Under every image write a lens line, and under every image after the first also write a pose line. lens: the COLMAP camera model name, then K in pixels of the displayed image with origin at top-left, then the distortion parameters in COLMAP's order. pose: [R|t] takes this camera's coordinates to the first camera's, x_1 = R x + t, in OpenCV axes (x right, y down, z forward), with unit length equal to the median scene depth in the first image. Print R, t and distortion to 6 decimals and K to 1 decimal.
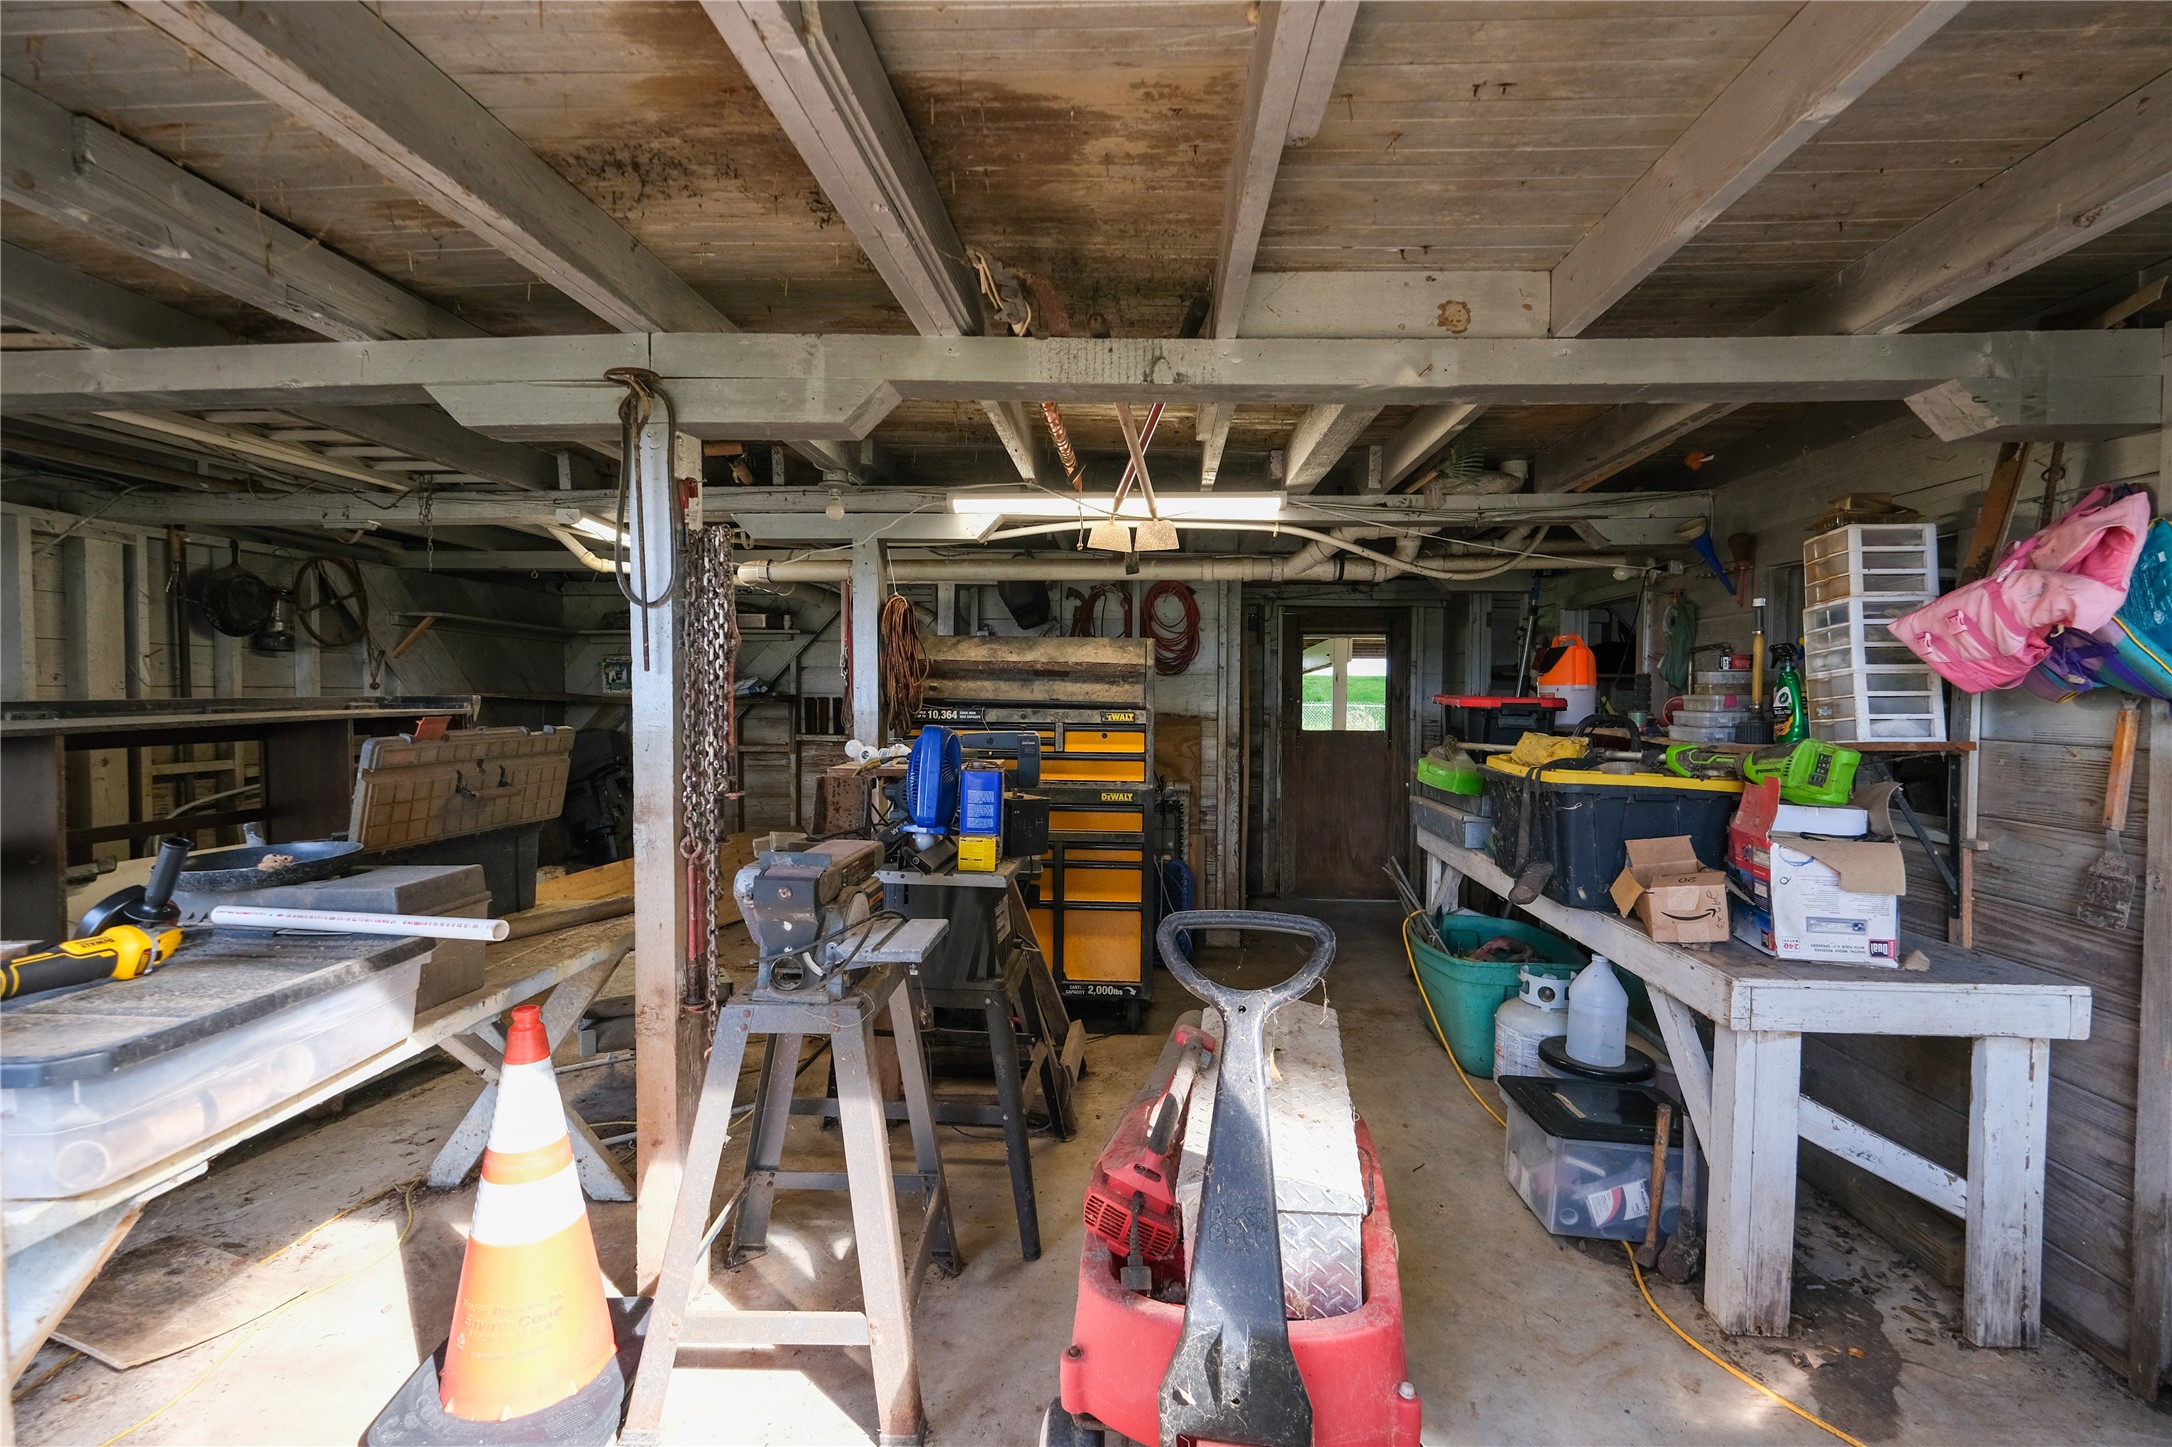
lens RADIAL K [[980.2, 0, 1081.9], [0, 980.2, 724.5], [0, 0, 1]] dist [-0.002315, -0.000758]
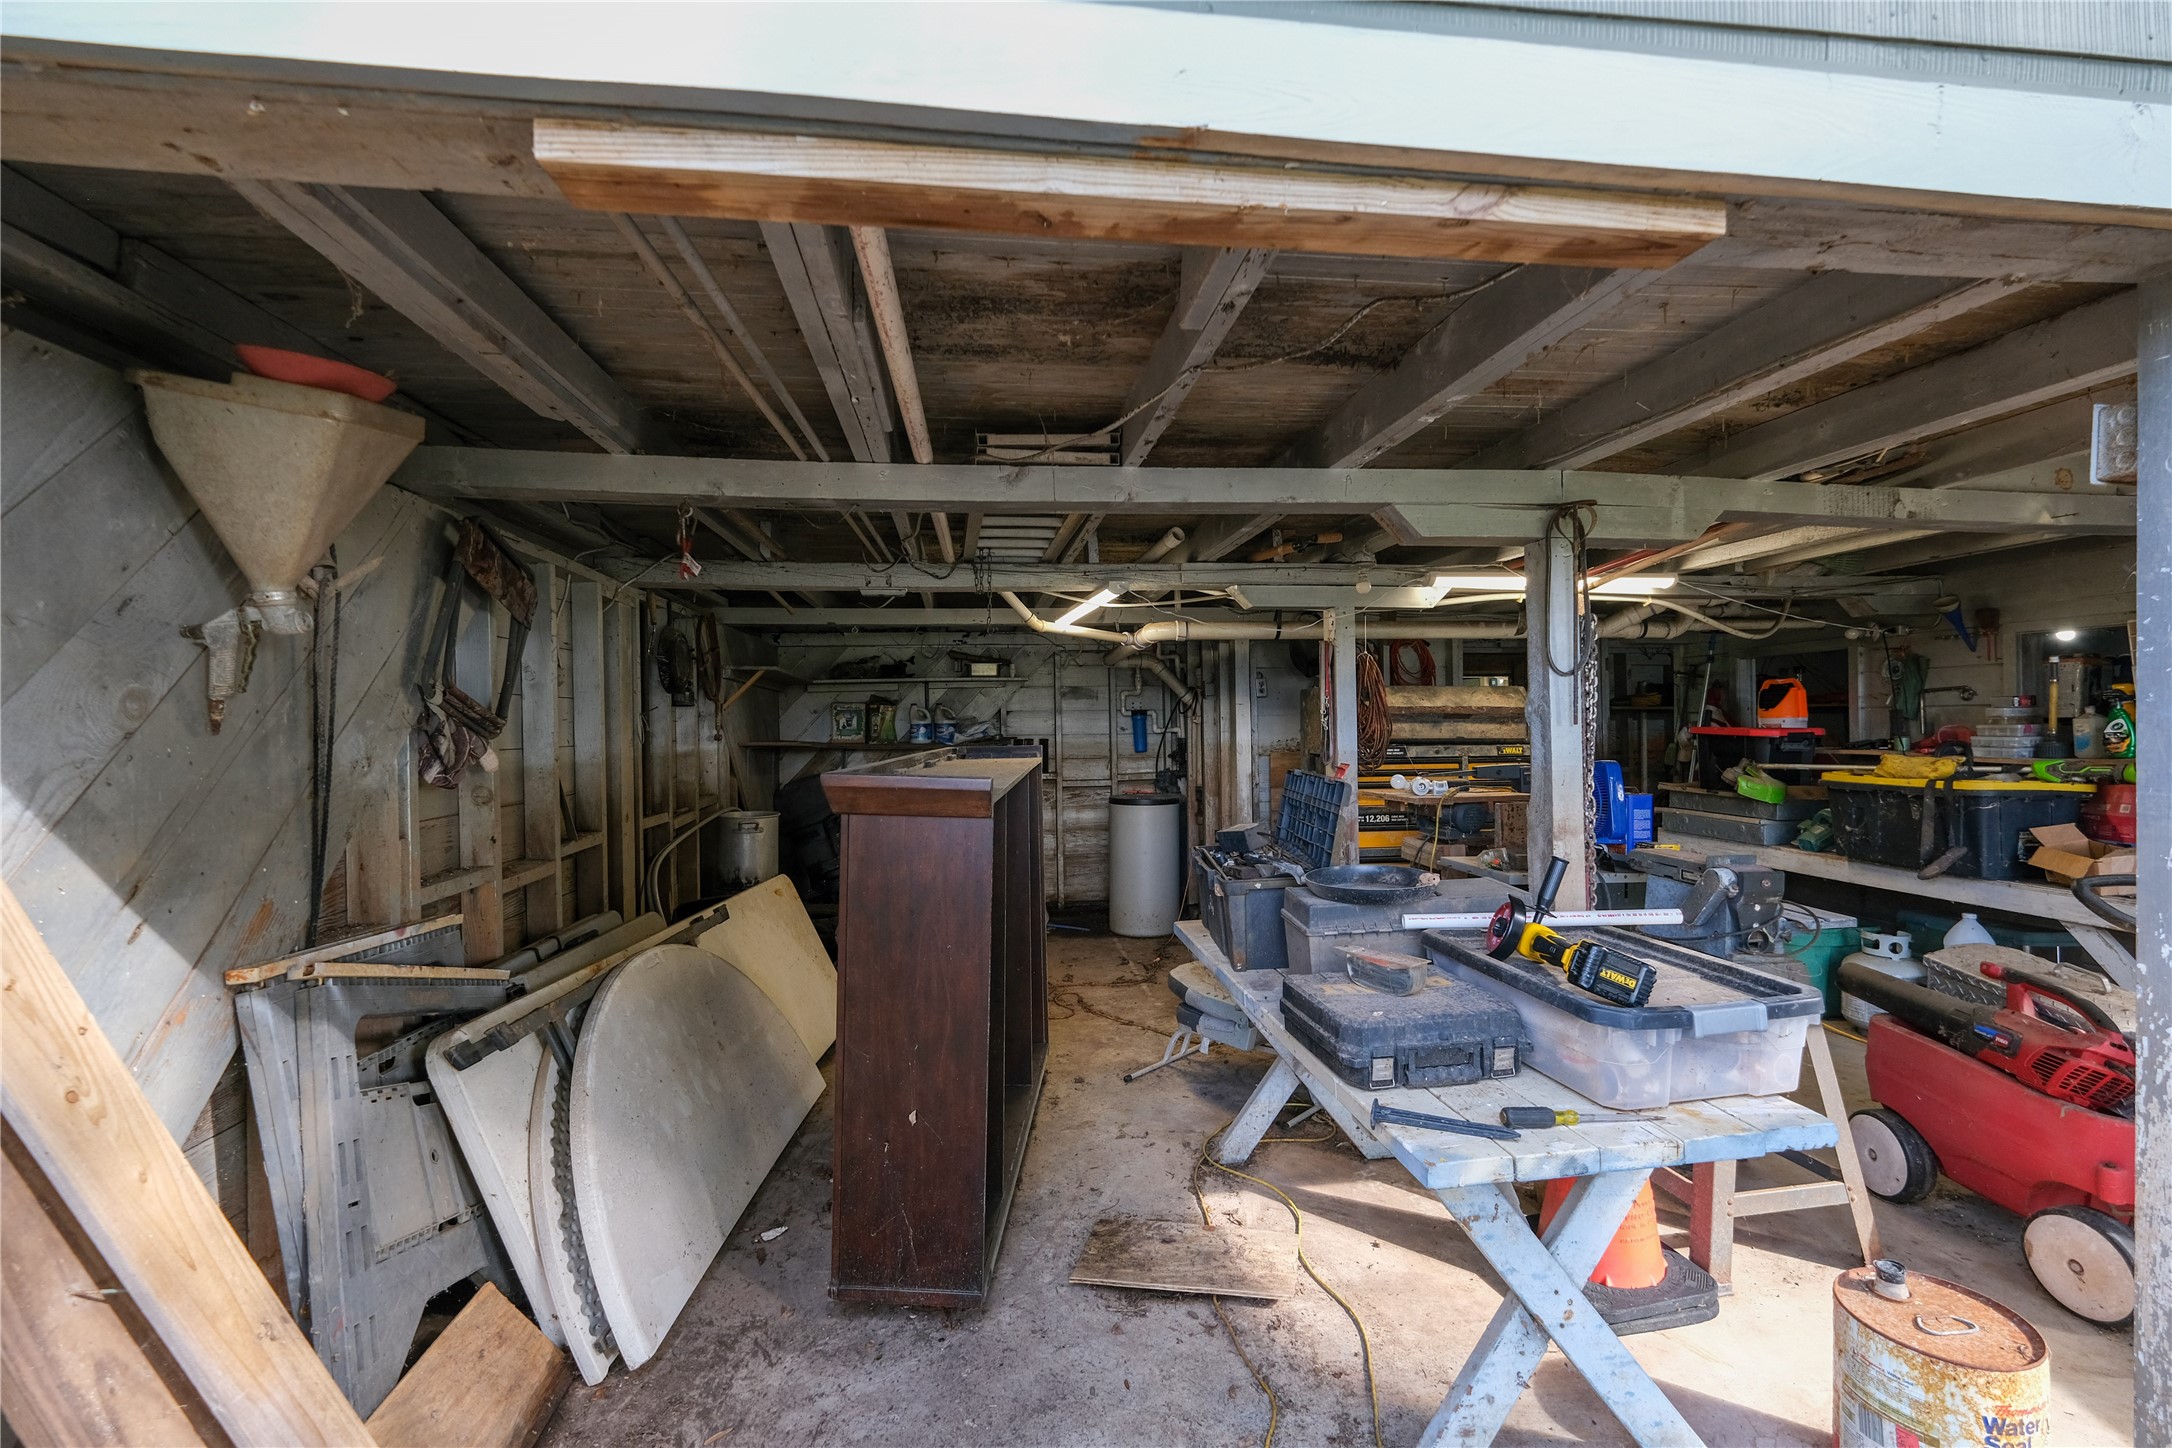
lens RADIAL K [[948.0, 0, 1088.3], [0, 948.0, 723.1], [0, 0, 1]] dist [-0.001909, 0.000516]
pose [[0.982512, -0.019245, 0.185203, -0.755061], [0.025696, 0.999142, -0.032495, -0.018070], [-0.184419, 0.036685, 0.982163, -0.075662]]
